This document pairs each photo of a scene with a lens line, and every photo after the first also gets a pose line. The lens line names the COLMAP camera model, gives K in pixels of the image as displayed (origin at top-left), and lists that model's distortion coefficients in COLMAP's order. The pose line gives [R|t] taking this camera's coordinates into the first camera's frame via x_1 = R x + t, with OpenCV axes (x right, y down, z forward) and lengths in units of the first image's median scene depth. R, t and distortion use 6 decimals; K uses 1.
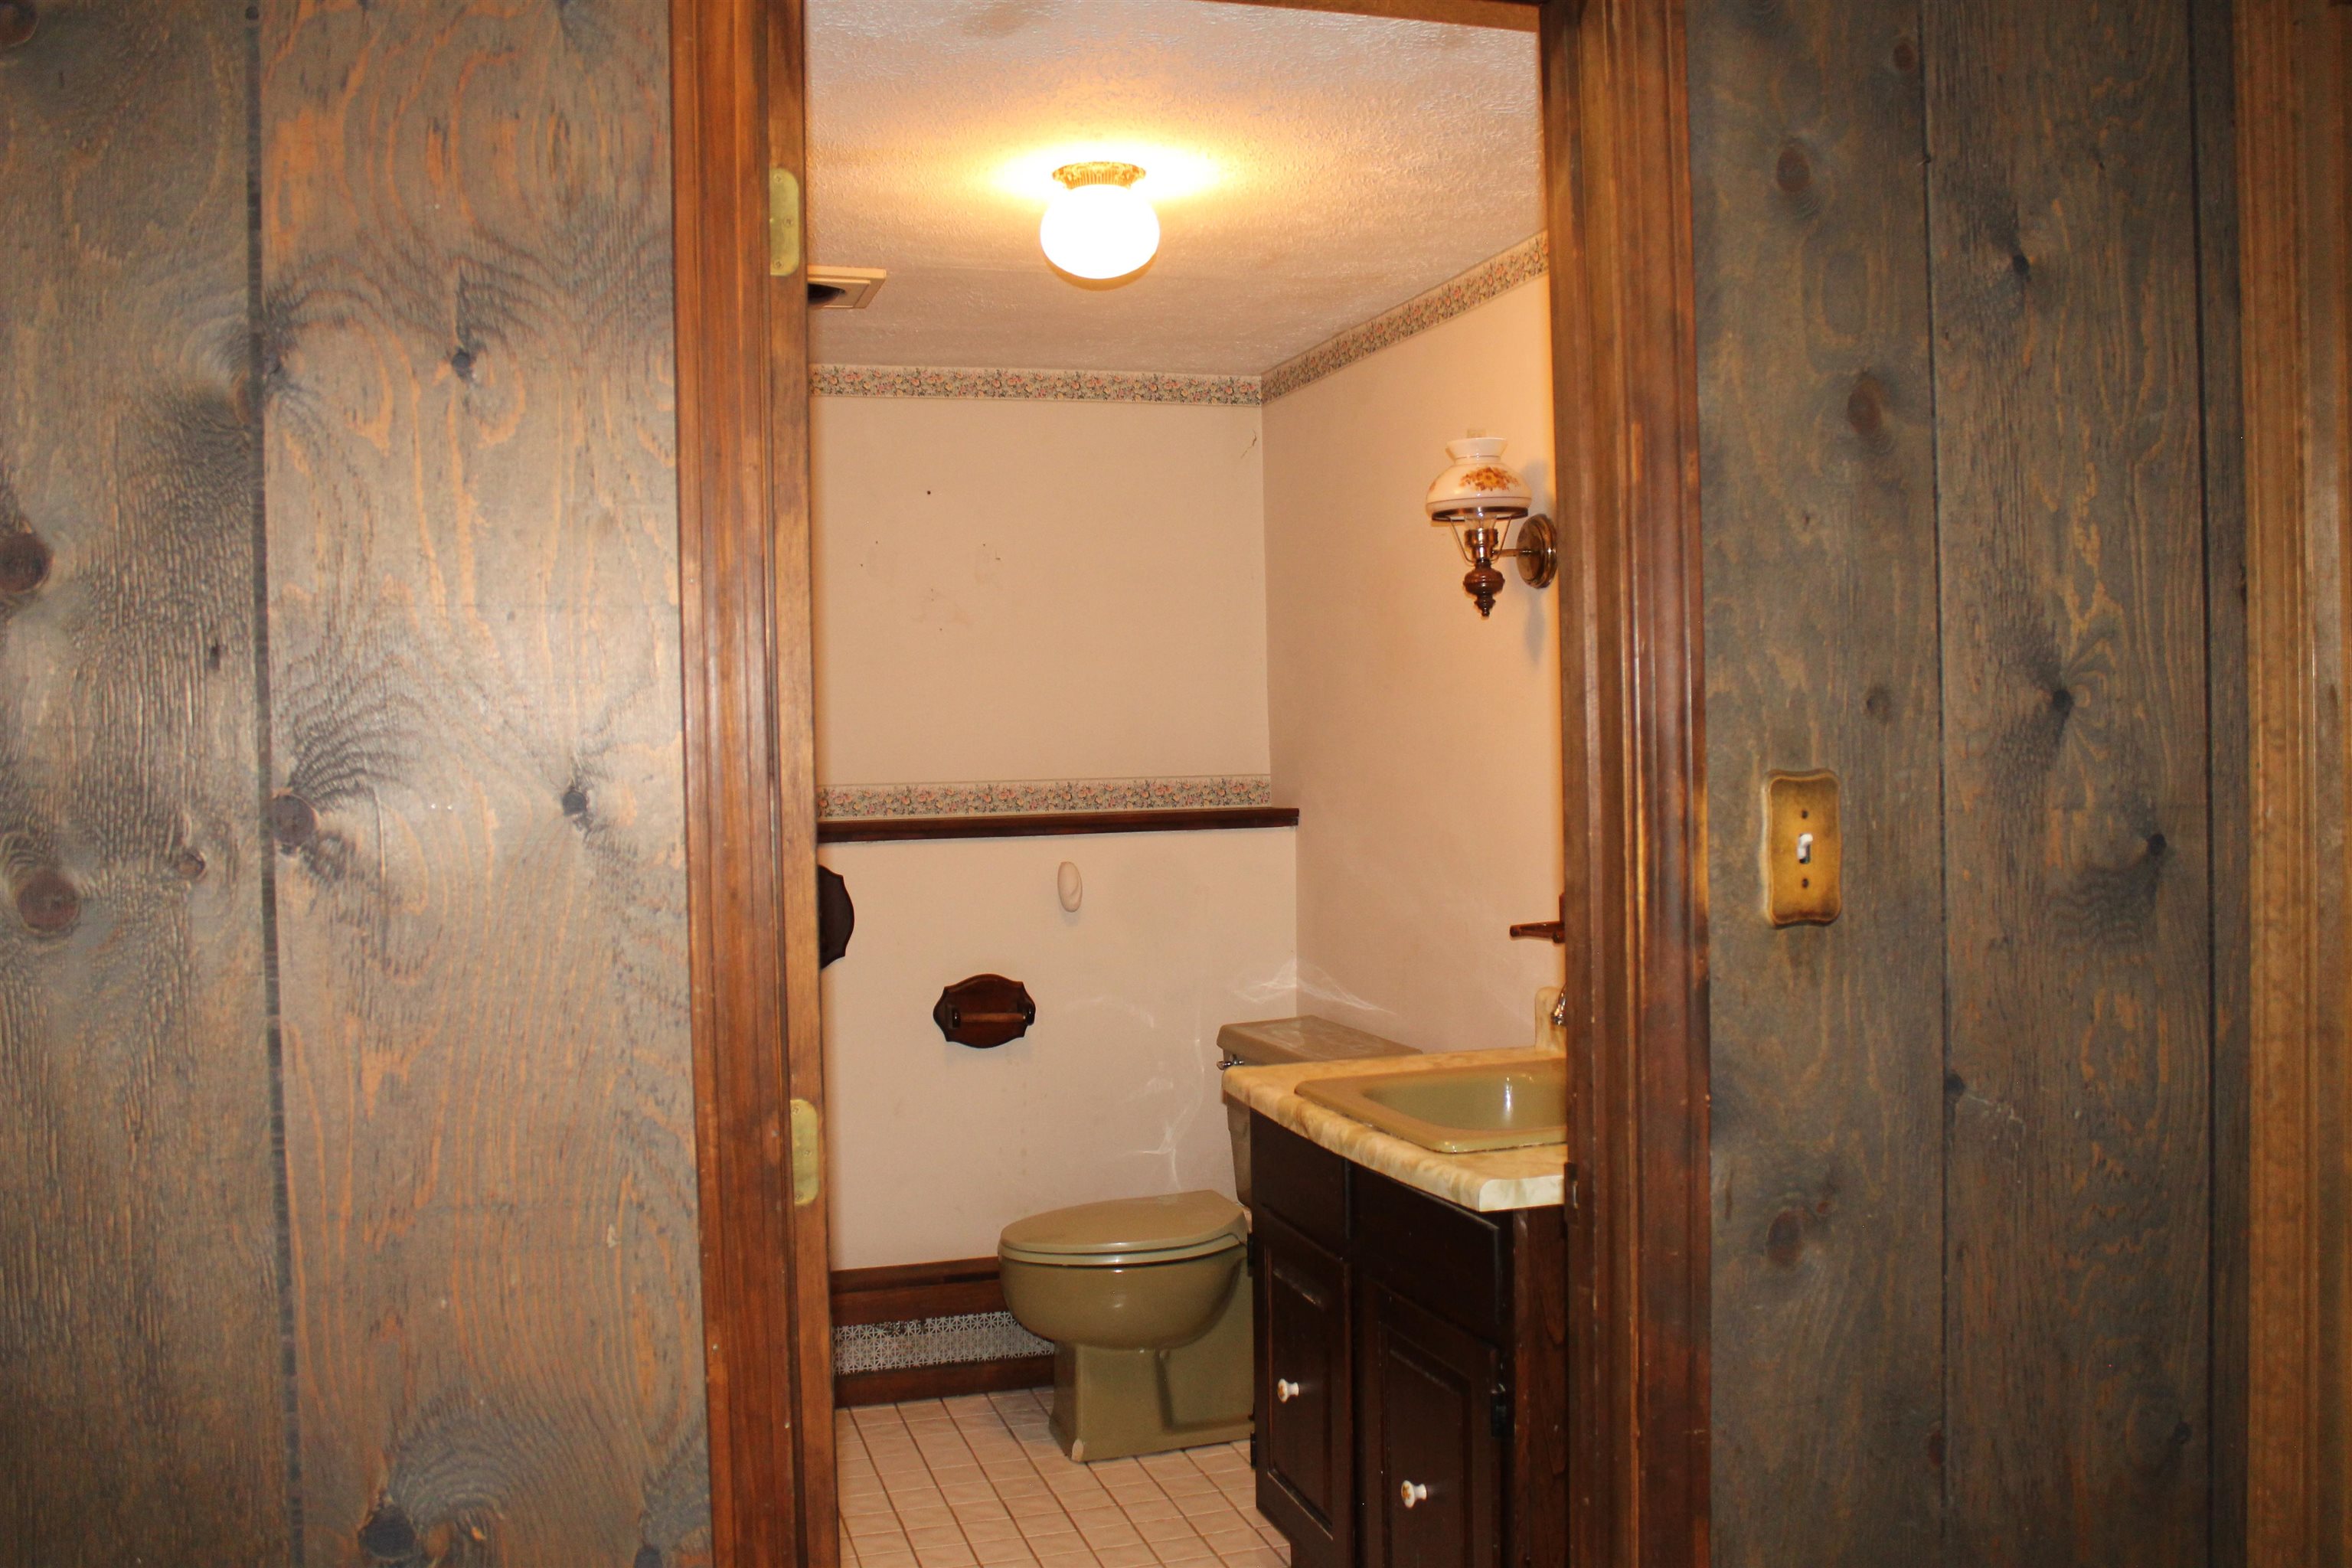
lens RADIAL K [[2064.7, 0, 1191.5], [0, 2064.7, 776.1], [0, 0, 1]] dist [-0.143176, 0.123591]
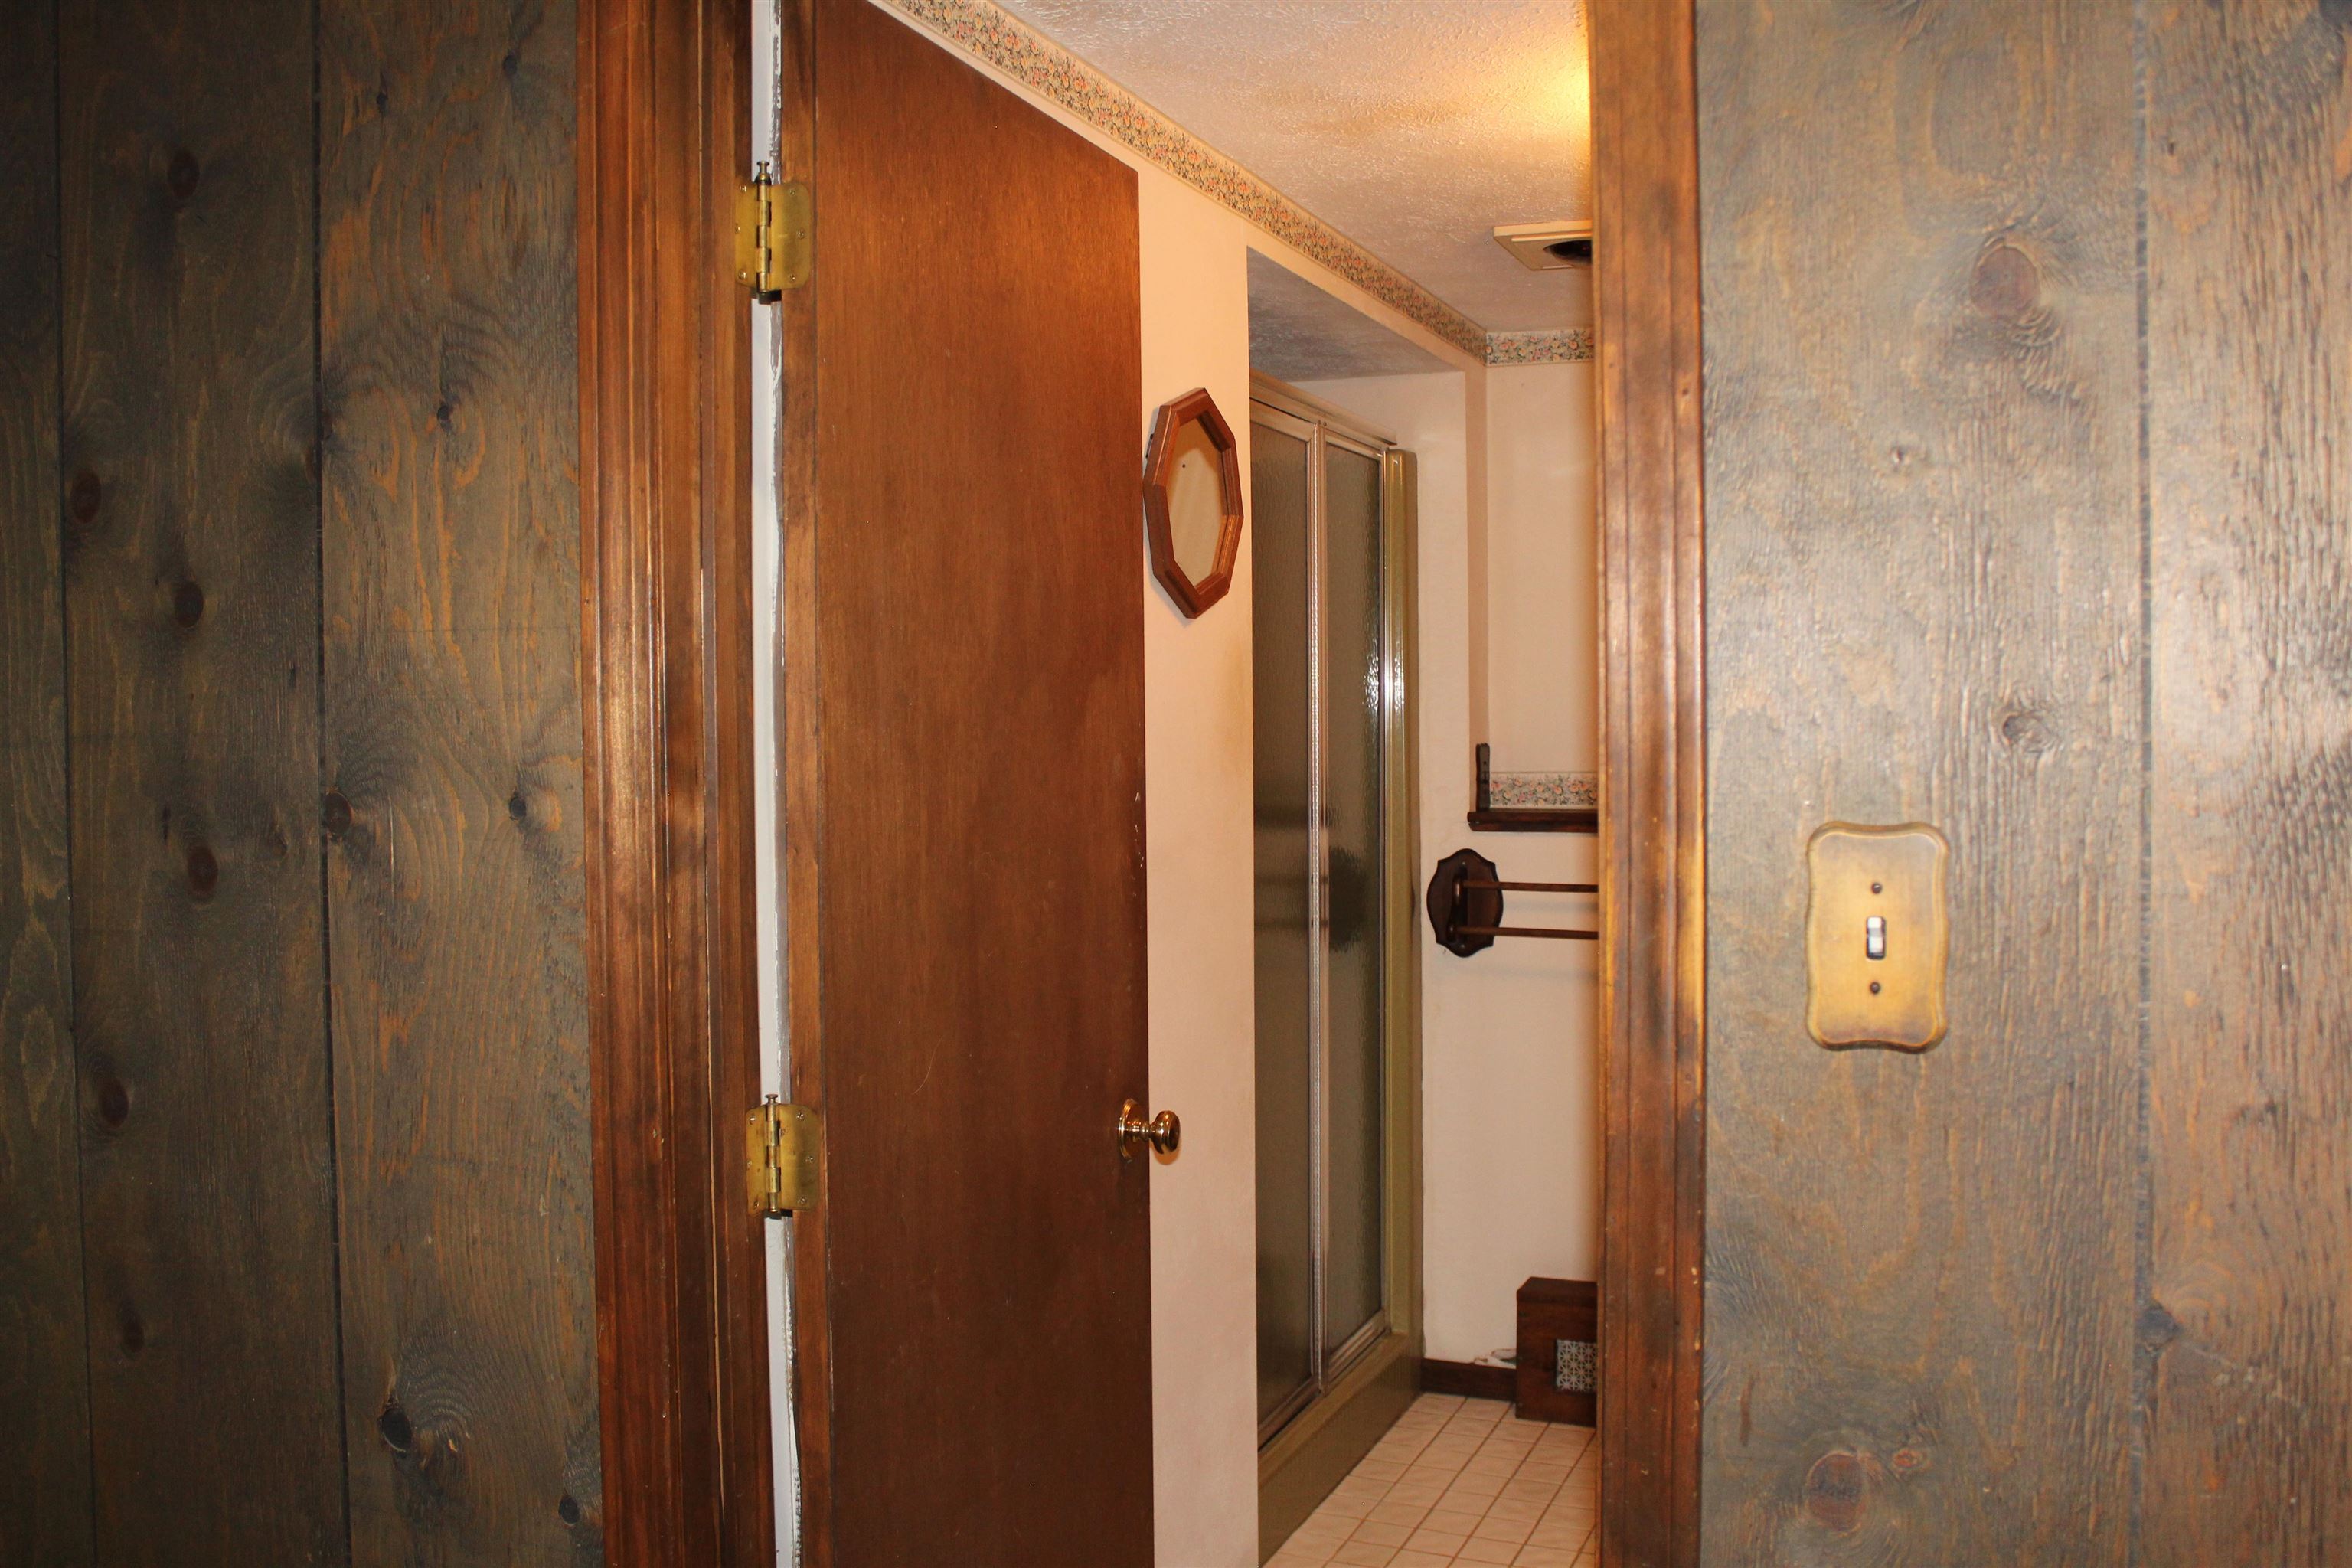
lens RADIAL K [[2064.7, 0, 1157.7], [0, 2064.7, 787.4], [0, 0, 1]] dist [-0.143176, 0.123591]
pose [[0.761479, 0.033484, -0.647324, 0.676178], [-0.019439, 0.999395, 0.028828, -0.036628], [0.647898, -0.009369, 0.761669, 0.393140]]
